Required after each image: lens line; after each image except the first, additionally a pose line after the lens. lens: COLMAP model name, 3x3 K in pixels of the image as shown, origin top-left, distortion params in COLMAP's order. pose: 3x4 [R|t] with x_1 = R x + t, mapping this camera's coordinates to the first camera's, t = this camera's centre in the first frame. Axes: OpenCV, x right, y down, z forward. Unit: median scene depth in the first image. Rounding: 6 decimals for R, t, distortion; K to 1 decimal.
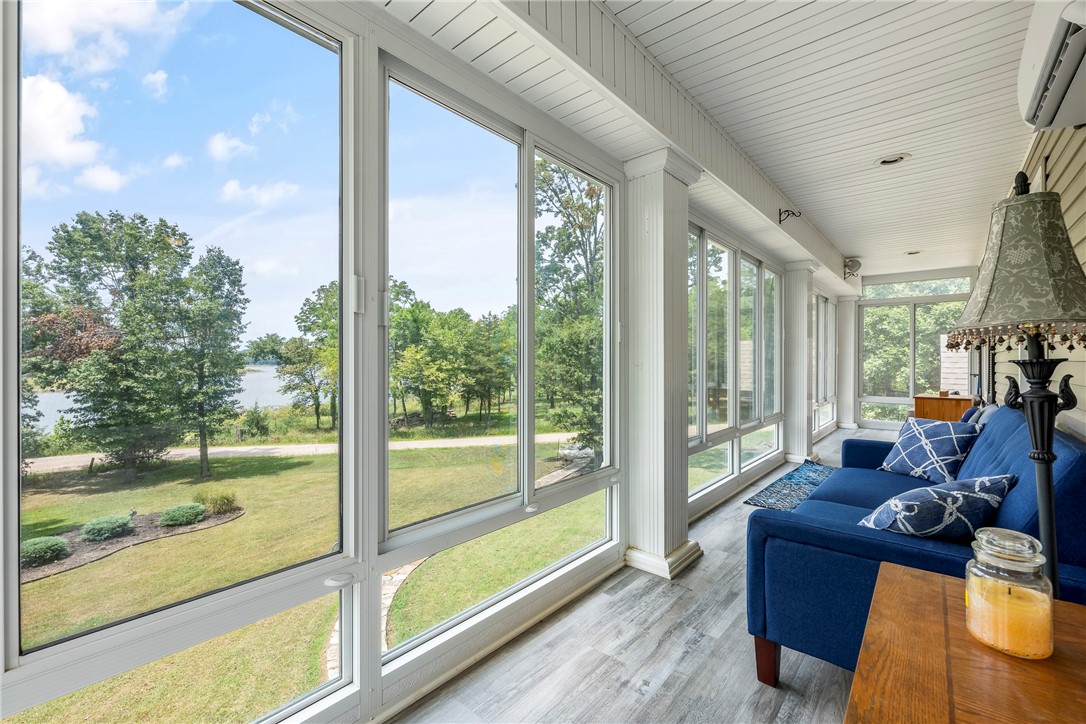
lens RADIAL K [[462.3, 0, 543.5], [0, 462.3, 362.3], [0, 0, 1]] dist [-0.003587, -0.000420]
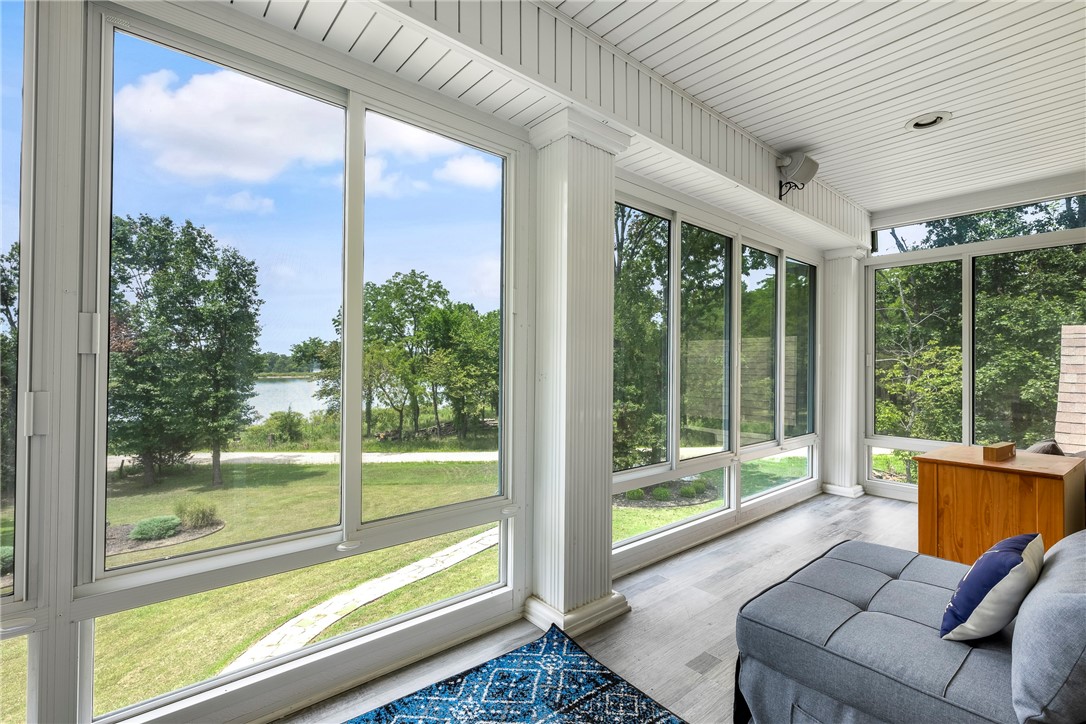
lens RADIAL K [[487.8, 0, 542.3], [0, 487.8, 361.8], [0, 0, 1]] dist [-0.001201, -0.000046]
pose [[0.988094, 0.005822, -0.153741, 0.093197], [-0.007846, 0.999890, -0.012565, -0.000552], [0.153651, 0.013621, 0.988031, 0.088947]]
